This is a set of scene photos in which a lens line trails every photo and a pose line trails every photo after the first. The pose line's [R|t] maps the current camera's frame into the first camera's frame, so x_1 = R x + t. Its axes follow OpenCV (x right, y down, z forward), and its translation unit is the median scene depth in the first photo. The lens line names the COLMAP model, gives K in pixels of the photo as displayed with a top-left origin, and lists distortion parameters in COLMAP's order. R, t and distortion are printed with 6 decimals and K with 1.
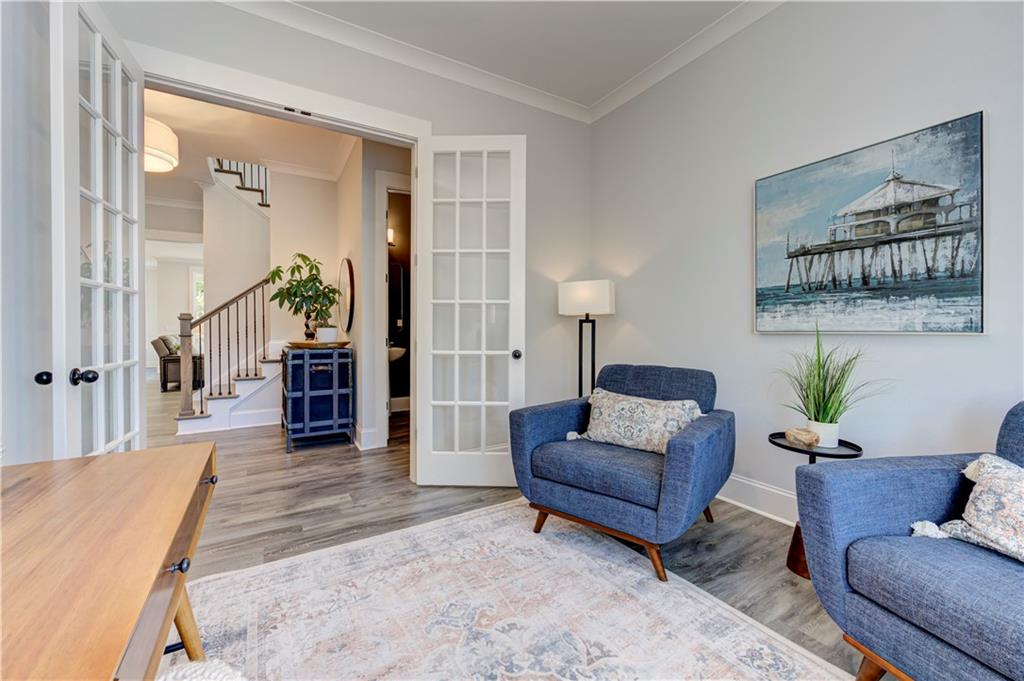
lens RADIAL K [[419.5, 0, 509.7], [0, 419.5, 332.6], [0, 0, 1]] dist [-0.001372, -0.000202]
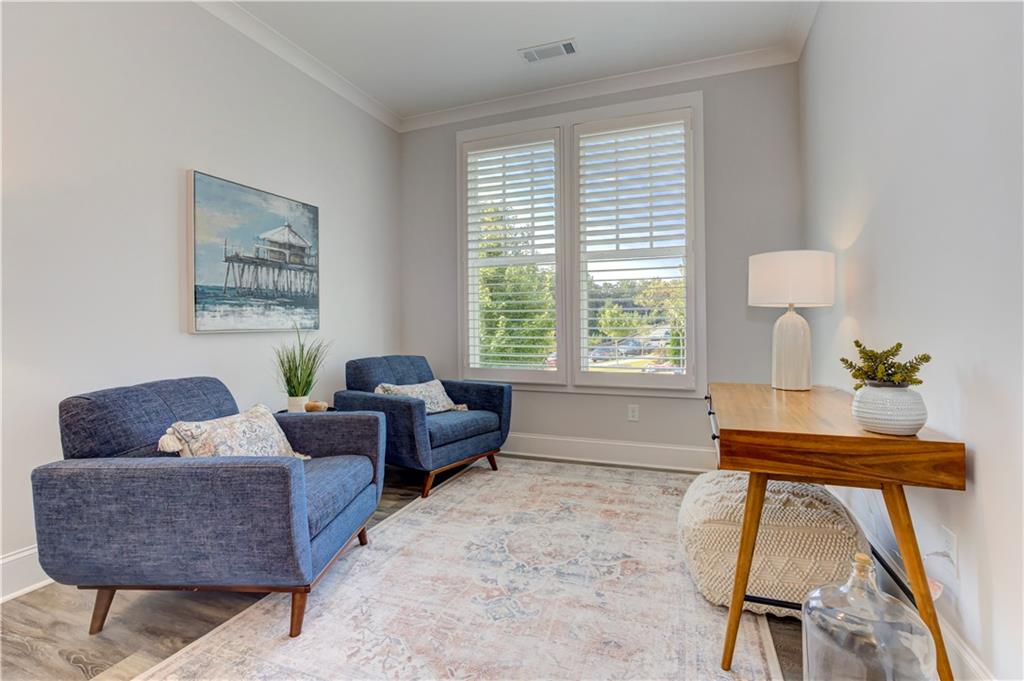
lens RADIAL K [[479.7, 0, 506.4], [0, 479.7, 327.2], [0, 0, 1]] dist [-0.021165, 0.000752]
pose [[-0.614259, 0.007472, 0.789069, -0.828380], [0.020553, 0.999767, 0.006532, -0.004817], [-0.788837, 0.020230, -0.614270, 1.349284]]
